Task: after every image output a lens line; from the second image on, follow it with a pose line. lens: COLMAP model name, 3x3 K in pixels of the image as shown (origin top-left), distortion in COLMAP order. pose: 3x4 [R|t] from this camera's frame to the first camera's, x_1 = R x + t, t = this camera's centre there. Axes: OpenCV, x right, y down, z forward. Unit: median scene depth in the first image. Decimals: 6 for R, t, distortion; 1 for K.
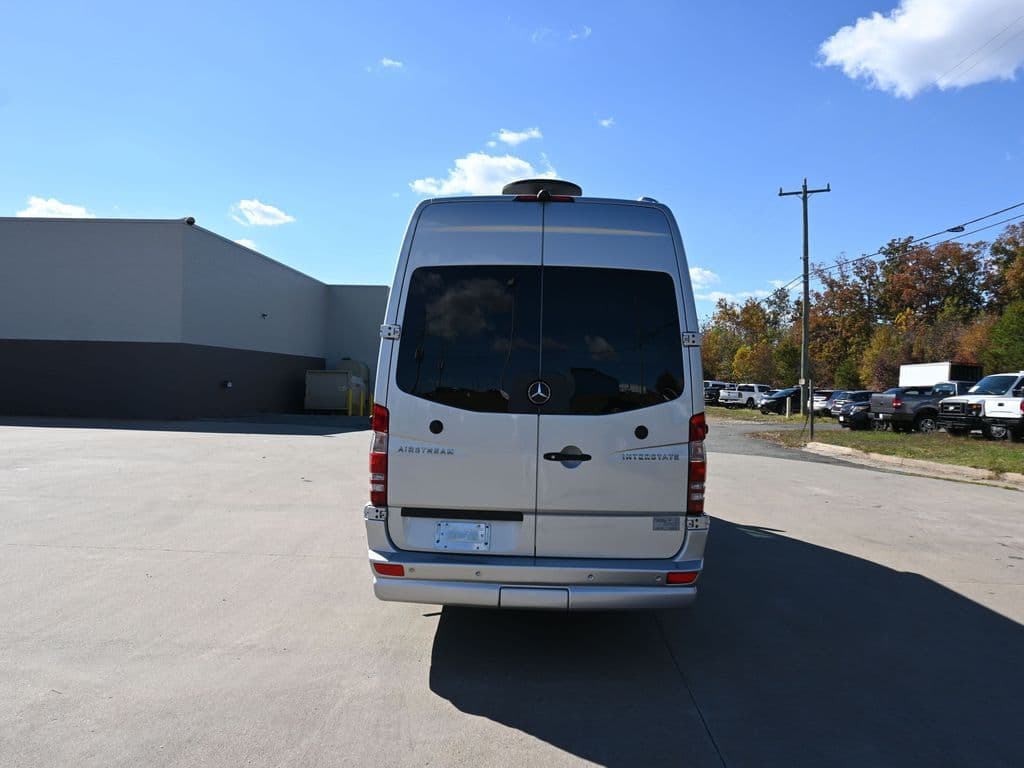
lens RADIAL K [[764.7, 0, 513.3], [0, 764.7, 399.4], [0, 0, 1]] dist [-0.003075, -0.006536]
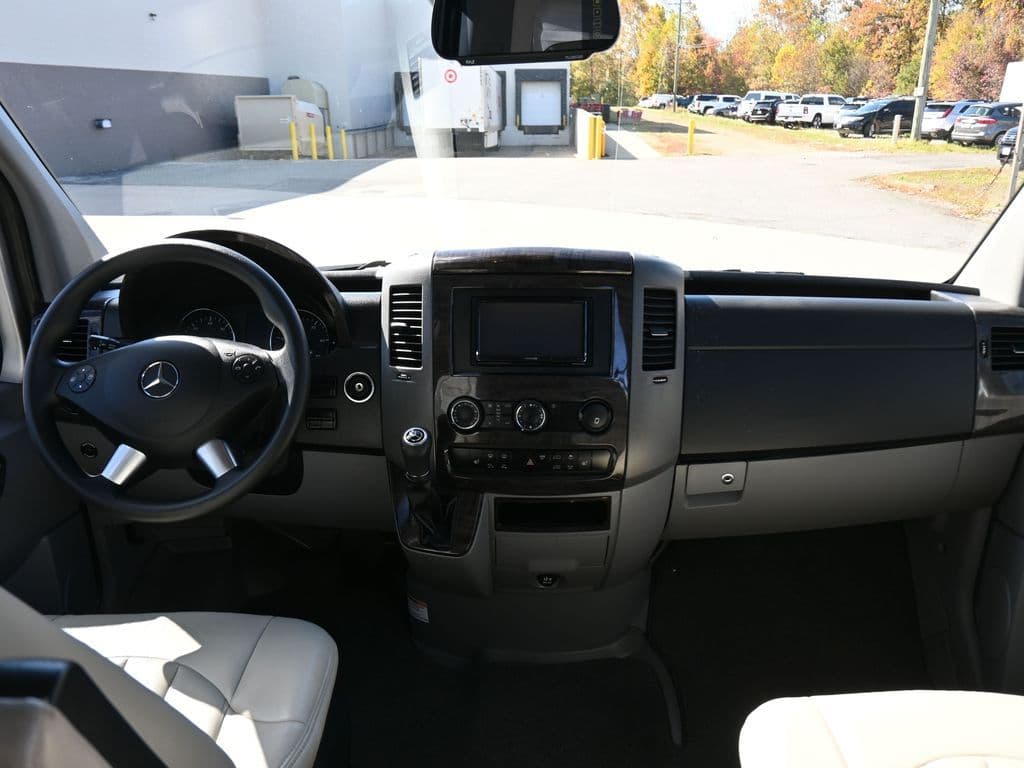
lens RADIAL K [[764.7, 0, 513.3], [0, 764.7, 399.4], [0, 0, 1]] dist [-0.003075, -0.006536]
pose [[0.999412, -0.025483, -0.022939, 0.008661], [0.031851, 0.937698, 0.345988, -0.007889], [0.012693, -0.346515, 0.937958, 0.161695]]
